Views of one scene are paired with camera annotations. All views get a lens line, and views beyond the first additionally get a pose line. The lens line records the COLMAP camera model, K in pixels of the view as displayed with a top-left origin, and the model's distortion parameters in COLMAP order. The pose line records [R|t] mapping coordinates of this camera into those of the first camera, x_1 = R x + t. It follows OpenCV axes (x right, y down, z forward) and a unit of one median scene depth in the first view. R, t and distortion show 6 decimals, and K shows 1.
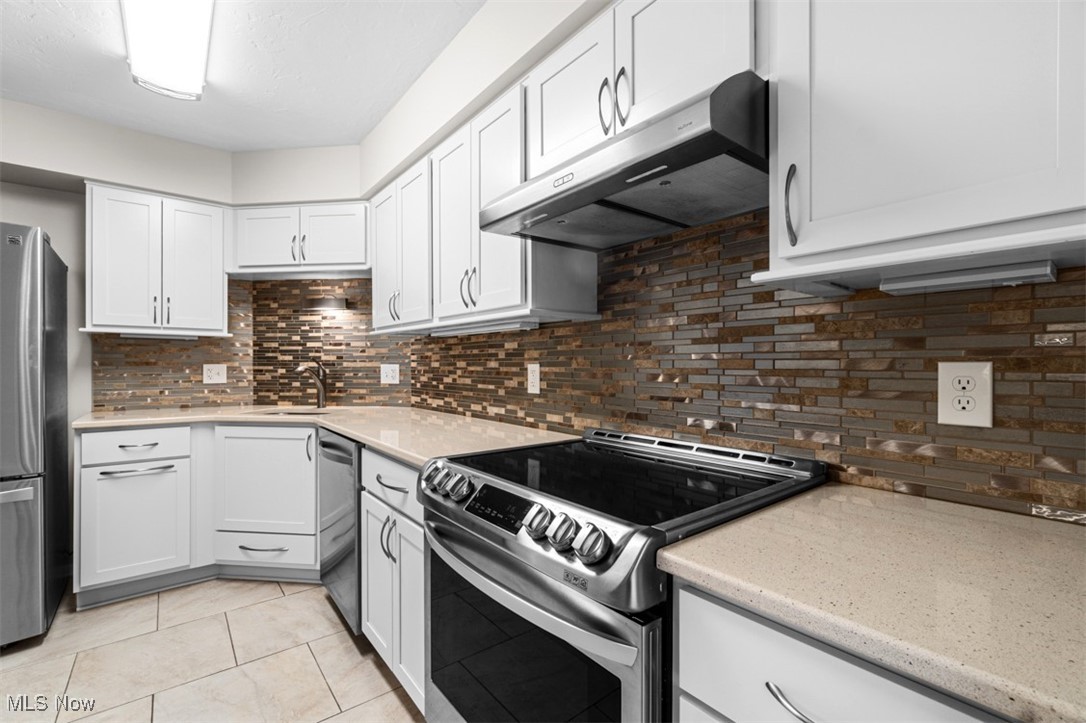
lens RADIAL K [[472.5, 0, 540.6], [0, 472.5, 367.5], [0, 0, 1]] dist [-0.003152, -0.000257]
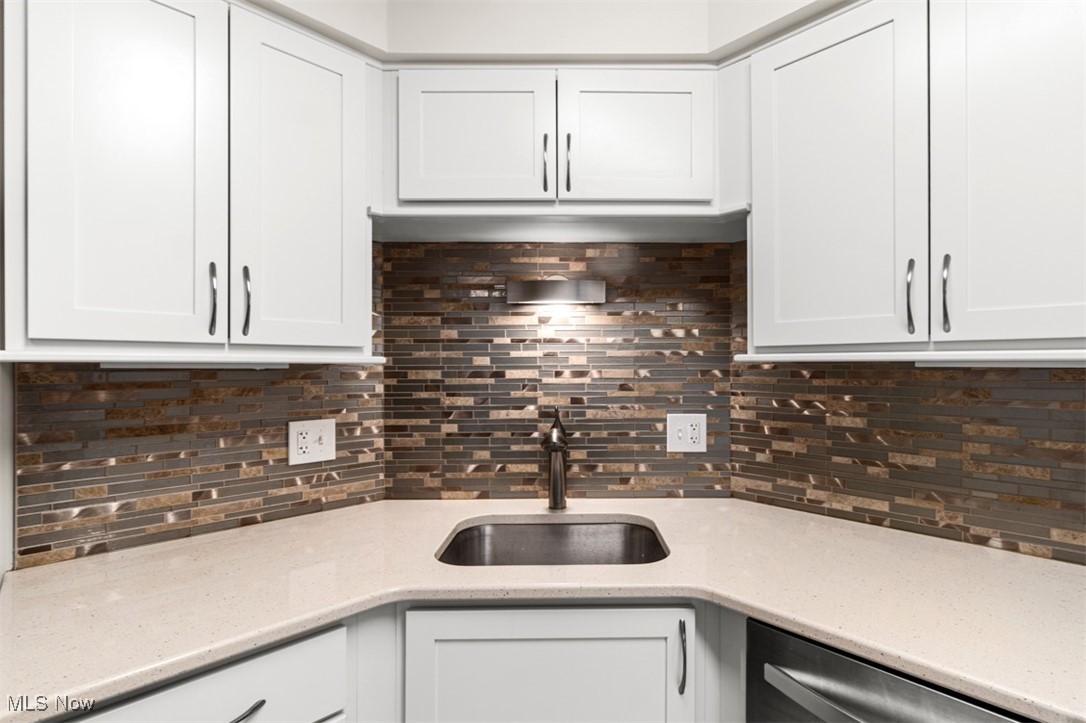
lens RADIAL K [[492.3, 0, 579.3], [0, 492.3, 366.4], [0, 0, 1]] dist [-0.001030, -0.000154]
pose [[0.989731, -0.006068, 0.142811, -0.617427], [0.006743, 0.999968, -0.004248, -0.067911], [-0.142781, 0.005167, 0.989741, 0.603637]]
